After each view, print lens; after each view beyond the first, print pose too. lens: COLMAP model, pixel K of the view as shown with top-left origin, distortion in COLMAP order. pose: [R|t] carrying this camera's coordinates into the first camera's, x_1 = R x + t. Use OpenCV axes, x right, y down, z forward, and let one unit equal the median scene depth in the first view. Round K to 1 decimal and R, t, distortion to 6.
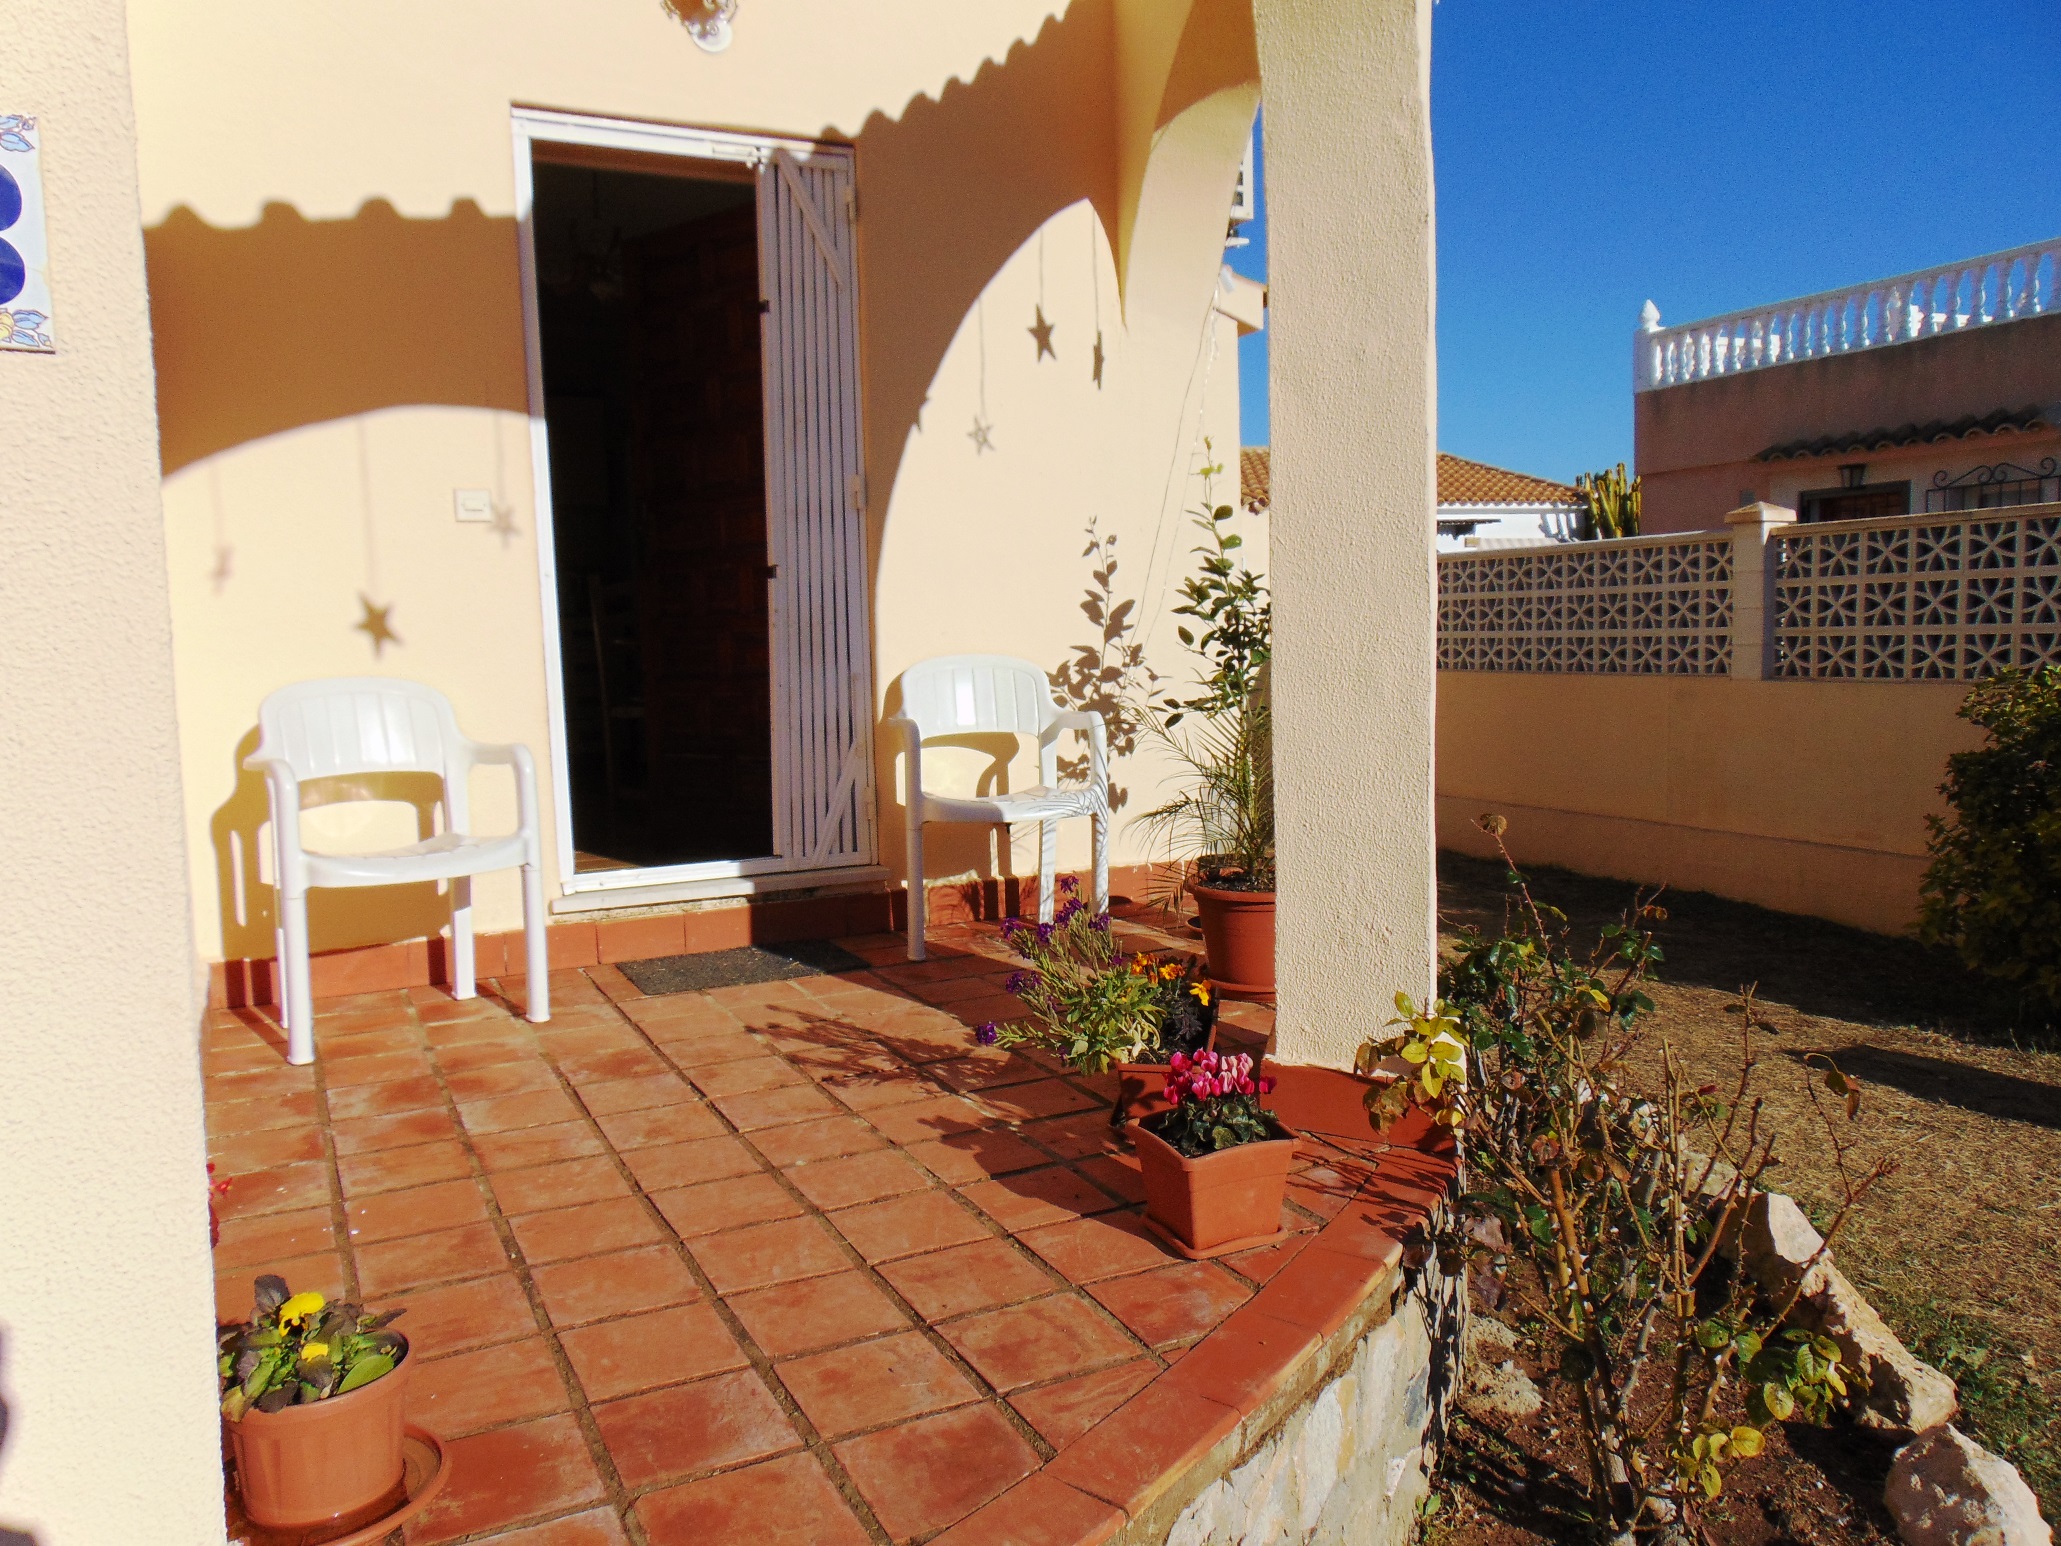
lens RADIAL K [[1556.6, 0, 1012.4], [0, 1556.6, 784.8], [0, 0, 1]] dist [-0.023912, 0.064181]
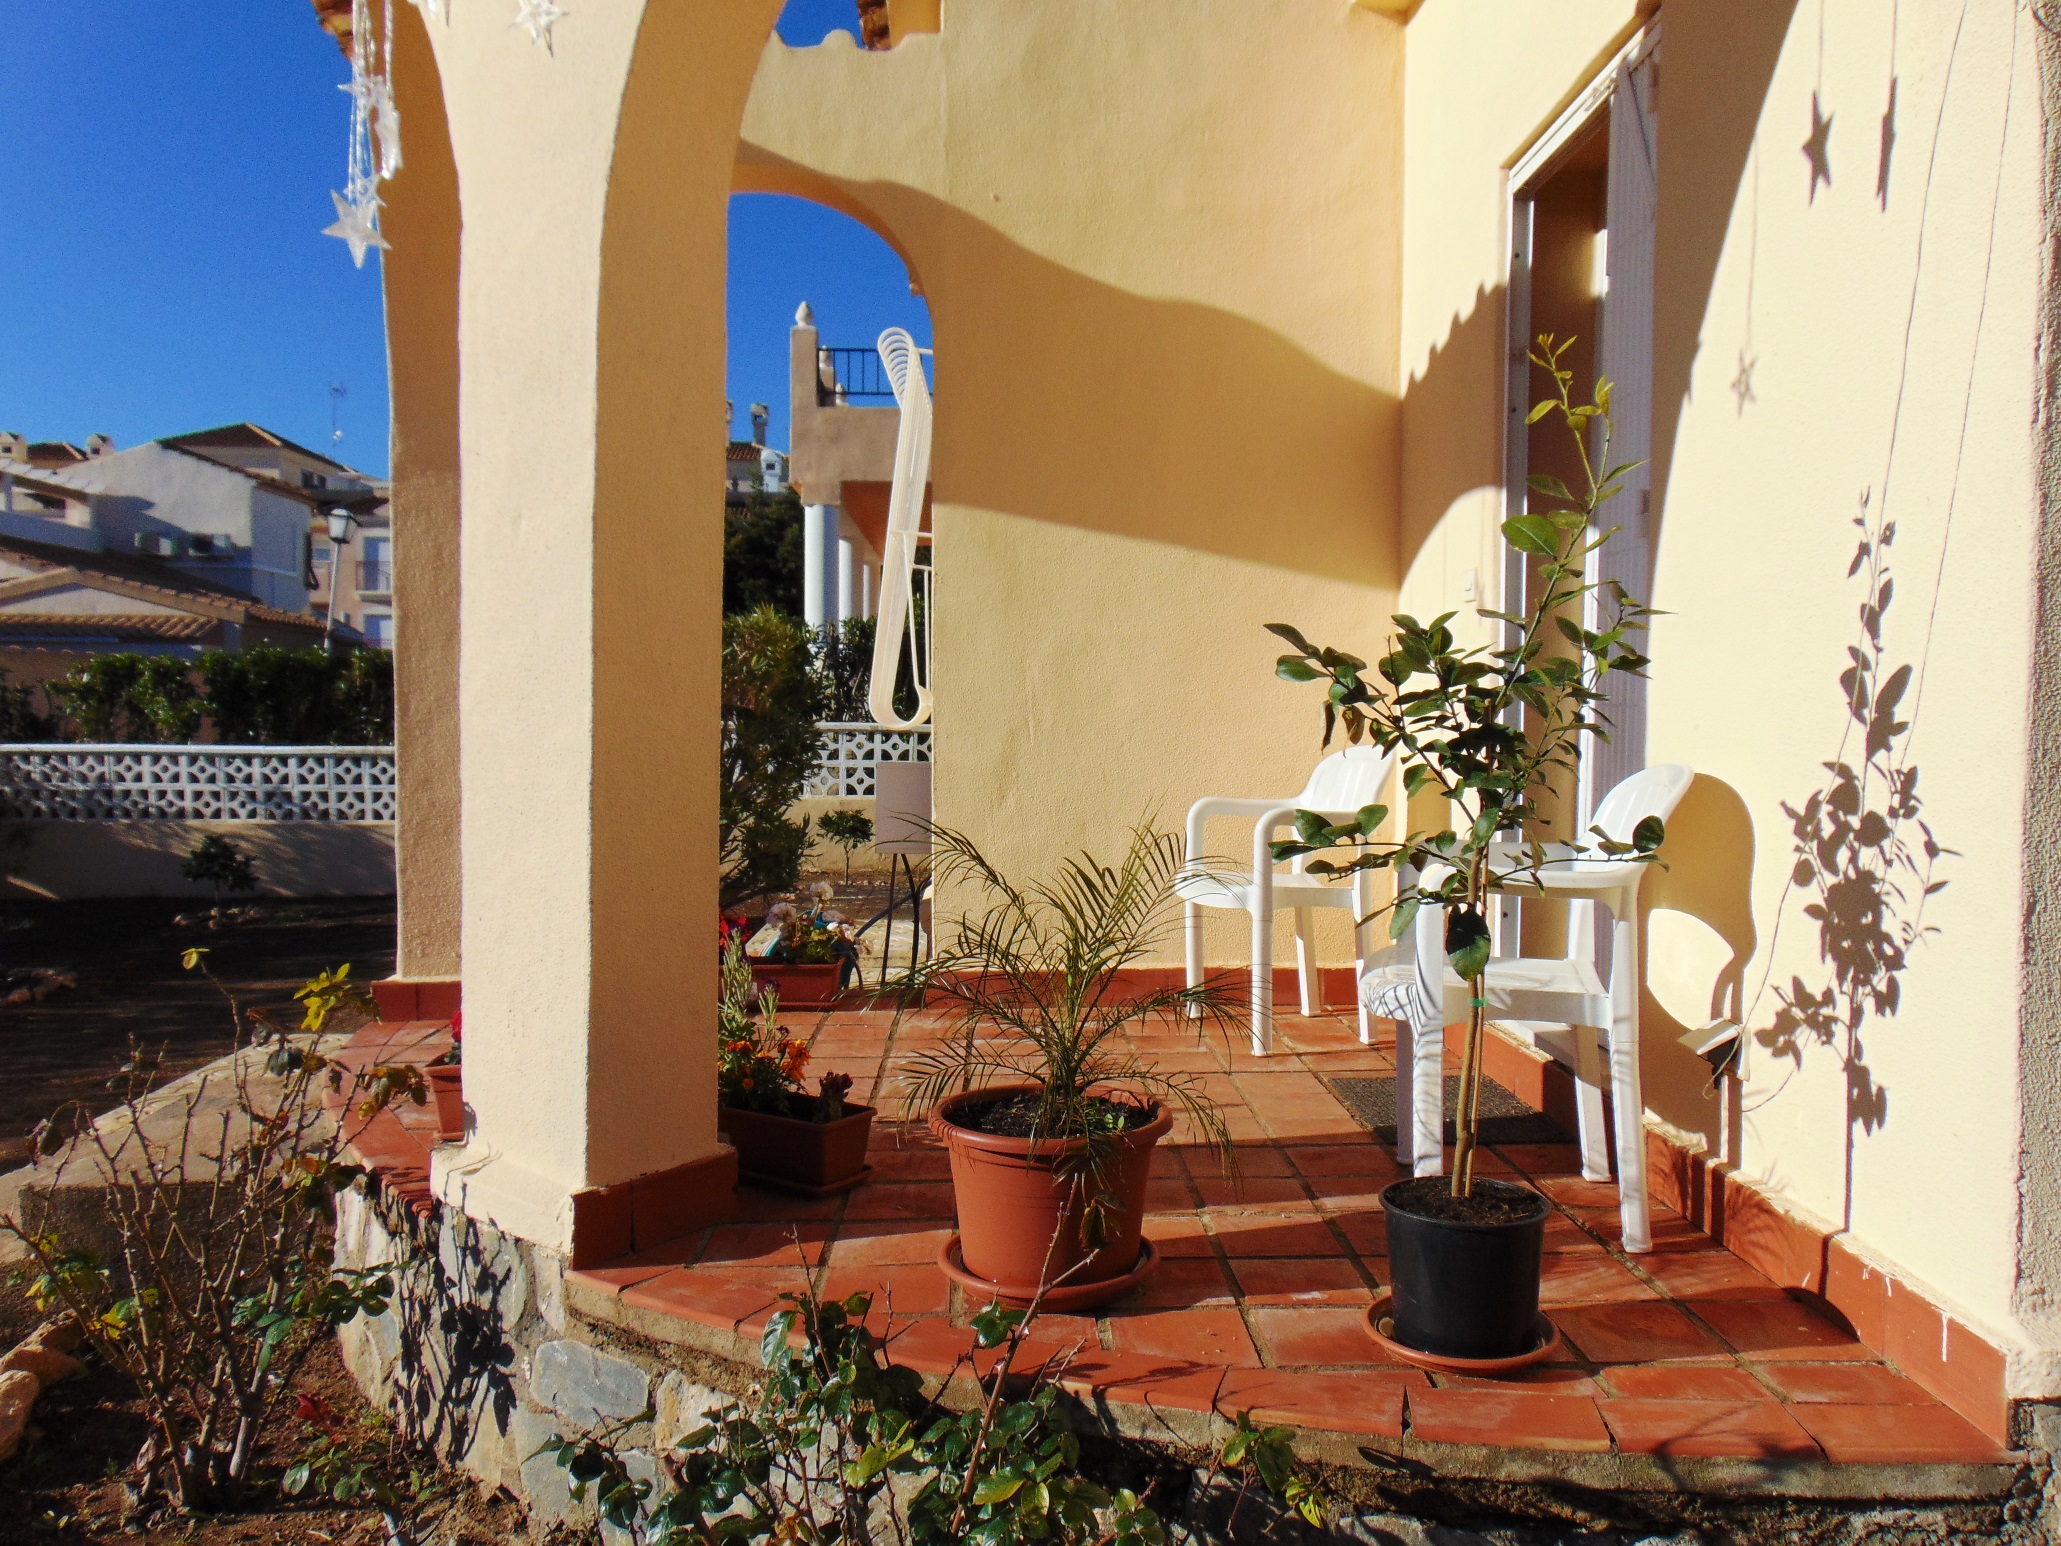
lens RADIAL K [[1563.2, 0, 1030.5], [0, 1563.2, 773.0], [0, 0, 1]] dist [-0.026563, 0.060378]
pose [[-0.411644, 0.054685, -0.909703, 0.586977], [-0.089533, 0.990943, 0.100083, -0.112419], [0.906936, 0.122647, -0.403019, 0.971689]]
